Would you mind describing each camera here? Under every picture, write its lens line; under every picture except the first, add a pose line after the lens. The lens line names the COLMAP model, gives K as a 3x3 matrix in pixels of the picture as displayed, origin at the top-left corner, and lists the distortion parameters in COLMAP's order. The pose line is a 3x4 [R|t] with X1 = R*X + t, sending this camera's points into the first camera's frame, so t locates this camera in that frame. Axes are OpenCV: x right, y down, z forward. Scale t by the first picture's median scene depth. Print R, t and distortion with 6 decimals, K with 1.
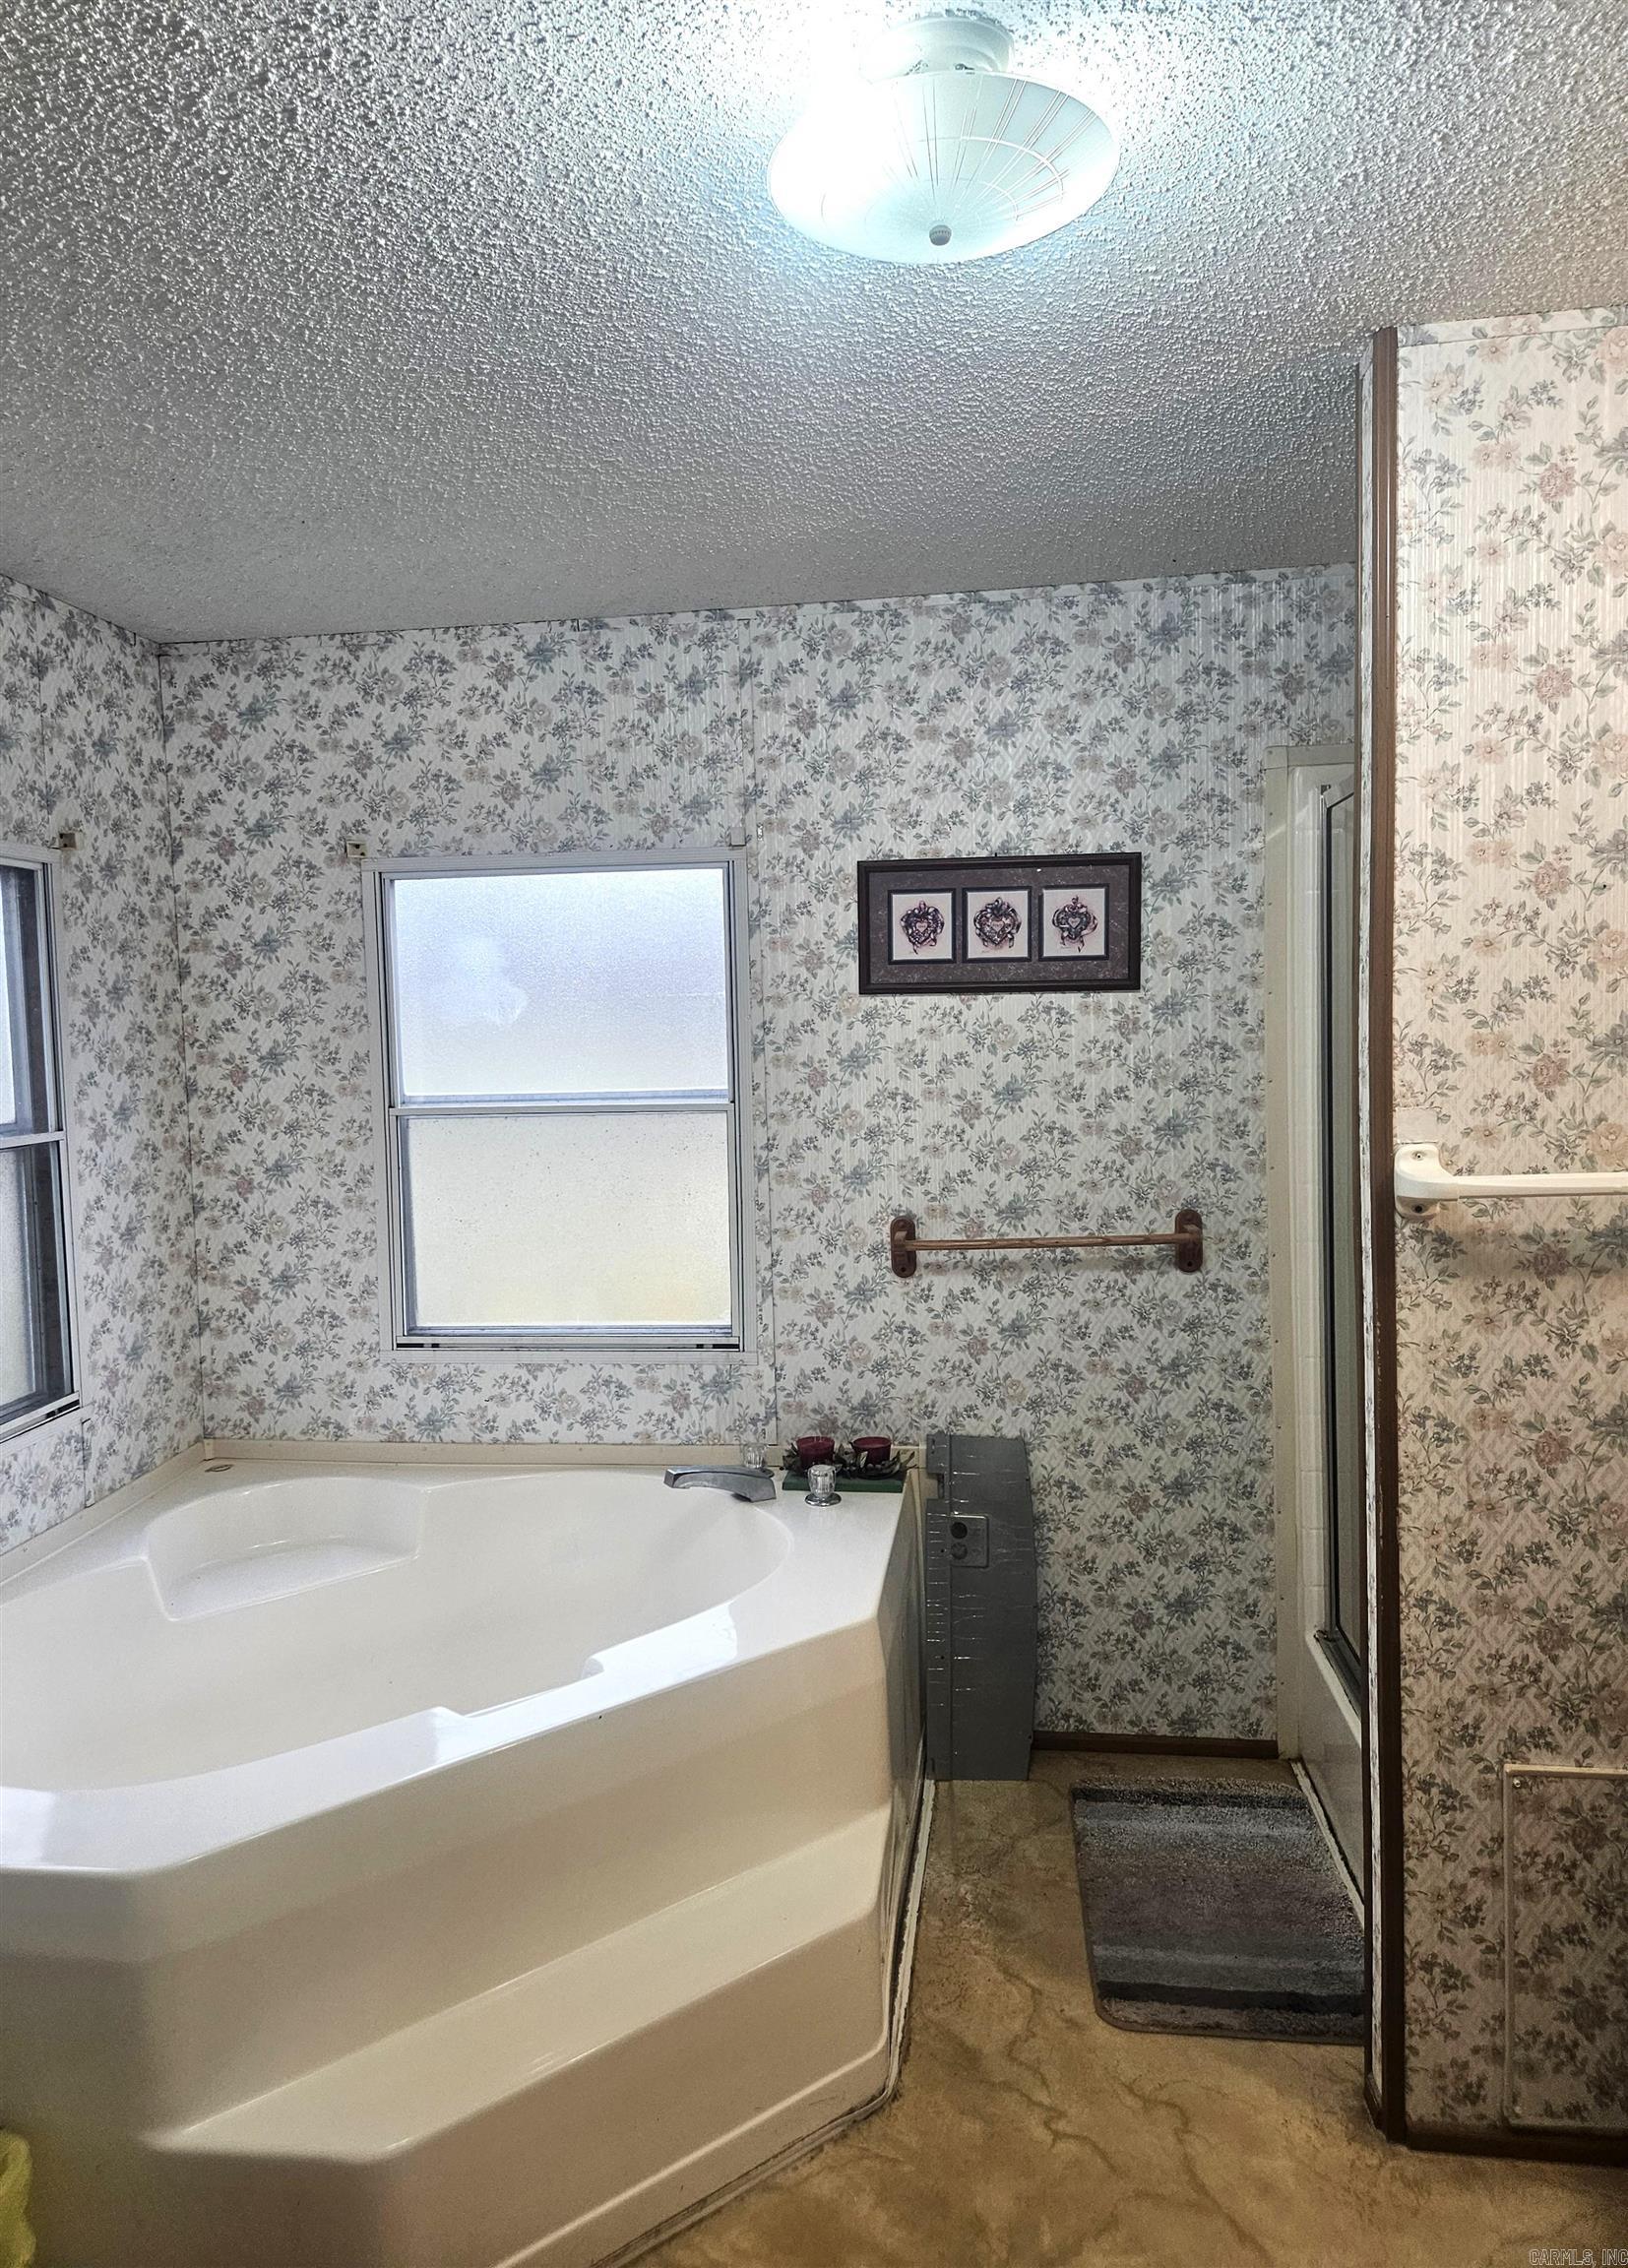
lens RADIAL K [[1461.4, 0, 851.0], [0, 1461.4, 1107.3], [0, 0, 1]] dist [0.065790, -0.053898]
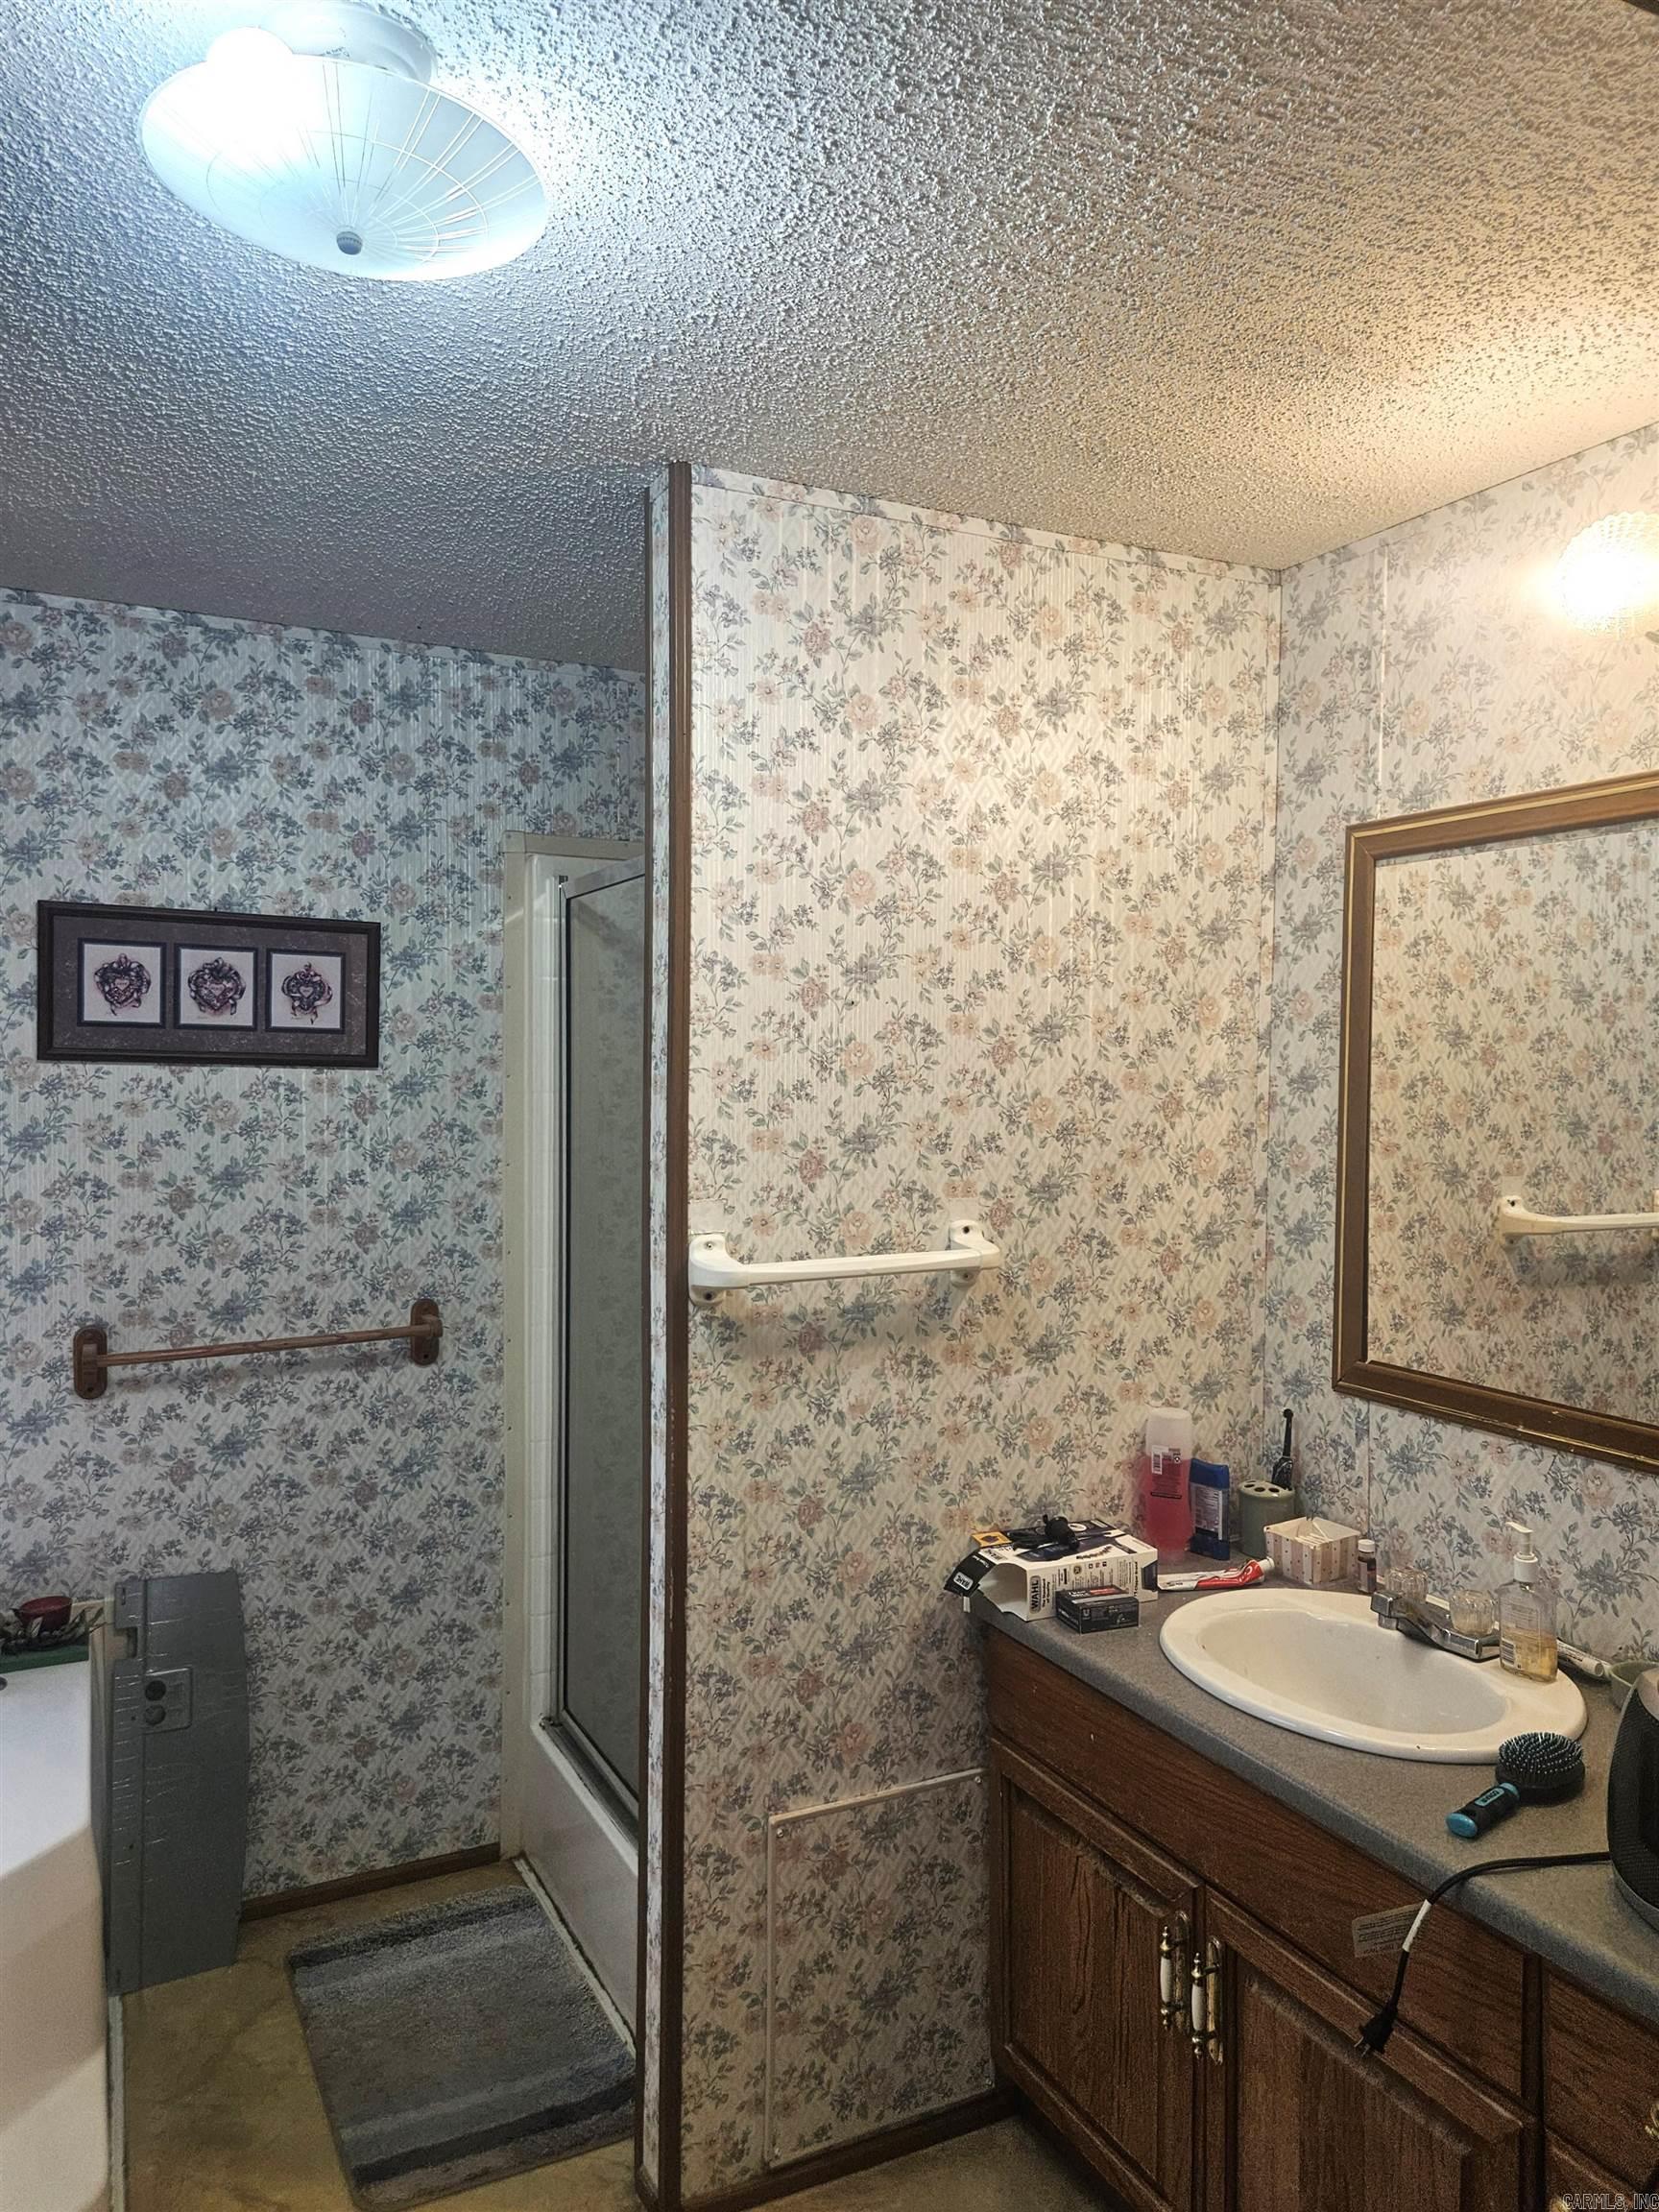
lens RADIAL K [[1470.6, 0, 812.9], [0, 1470.6, 1118.4], [0, 0, 1]] dist [0.069691, -0.054725]
pose [[0.839231, 0.017787, 0.543484, -0.097182], [0.000865, 0.999420, -0.034044, -0.017194], [-0.543774, 0.029041, 0.838729, 0.059144]]
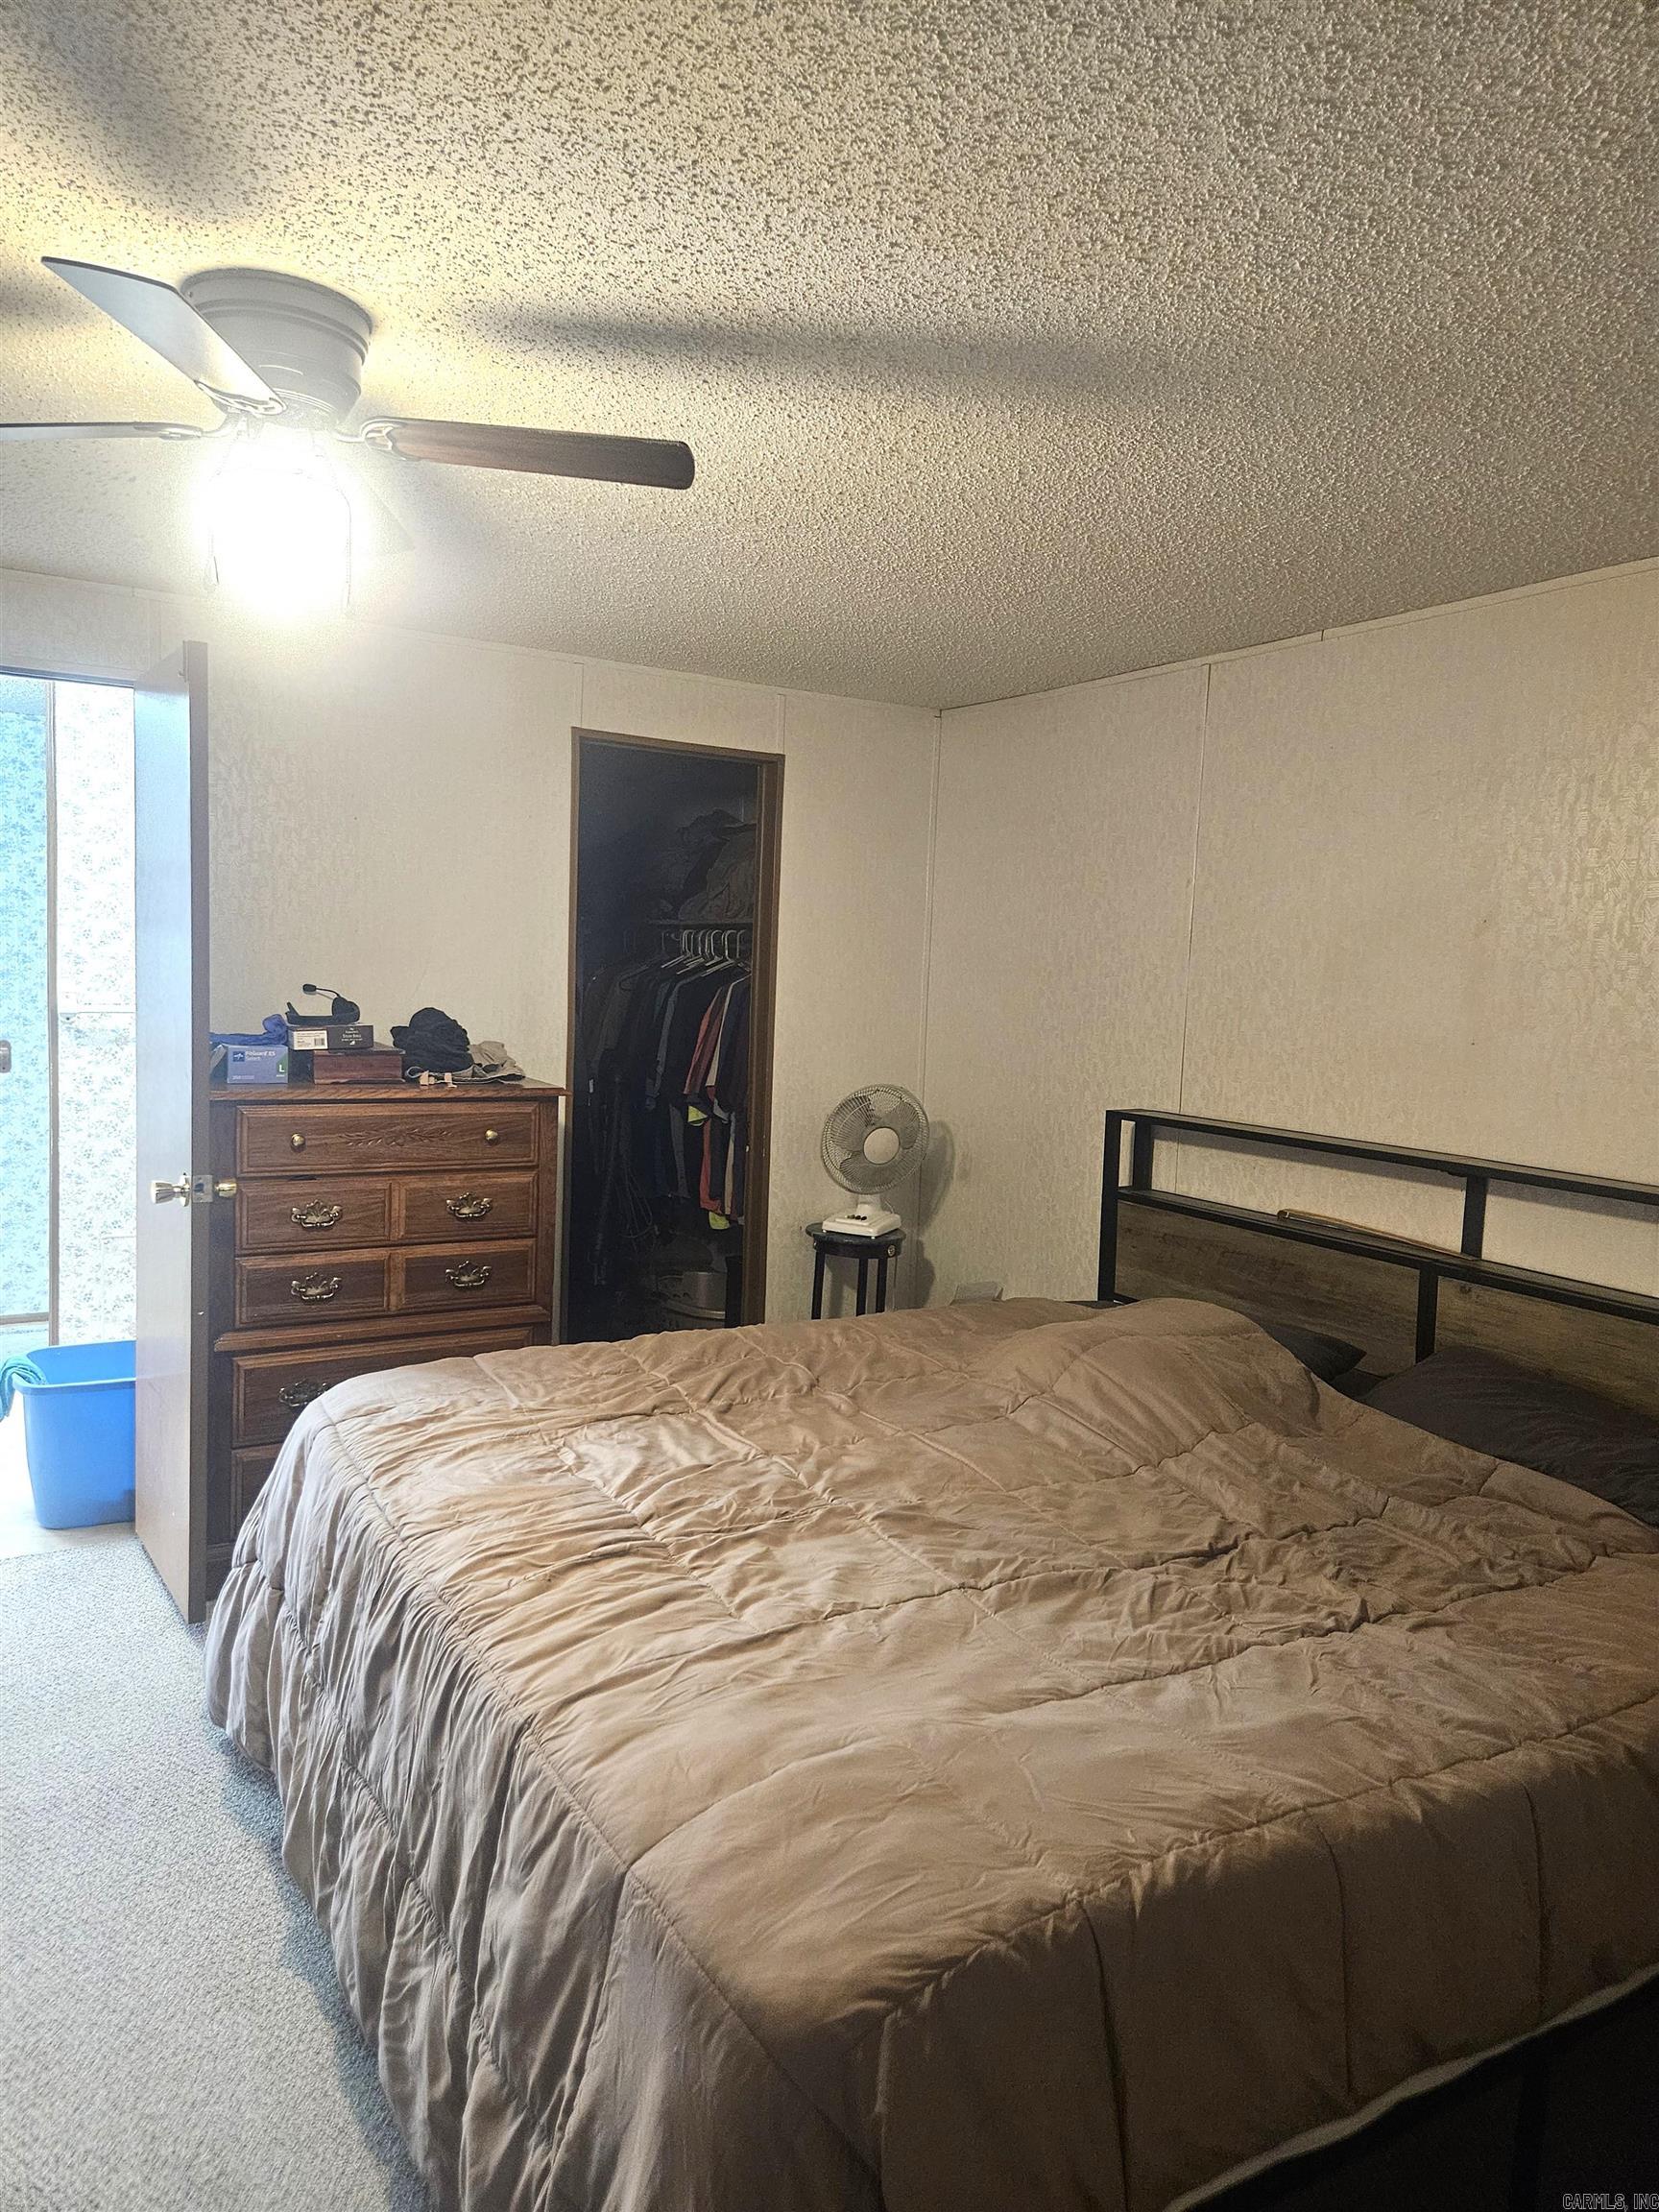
lens RADIAL K [[1470.6, 0, 821.8], [0, 1470.6, 1094.6], [0, 0, 1]] dist [0.069691, -0.054725]
pose [[0.813686, 0.009008, 0.581235, -0.039678], [-0.024317, 0.999532, 0.018552, 0.094314], [-0.580796, -0.029230, 0.813524, -1.445101]]
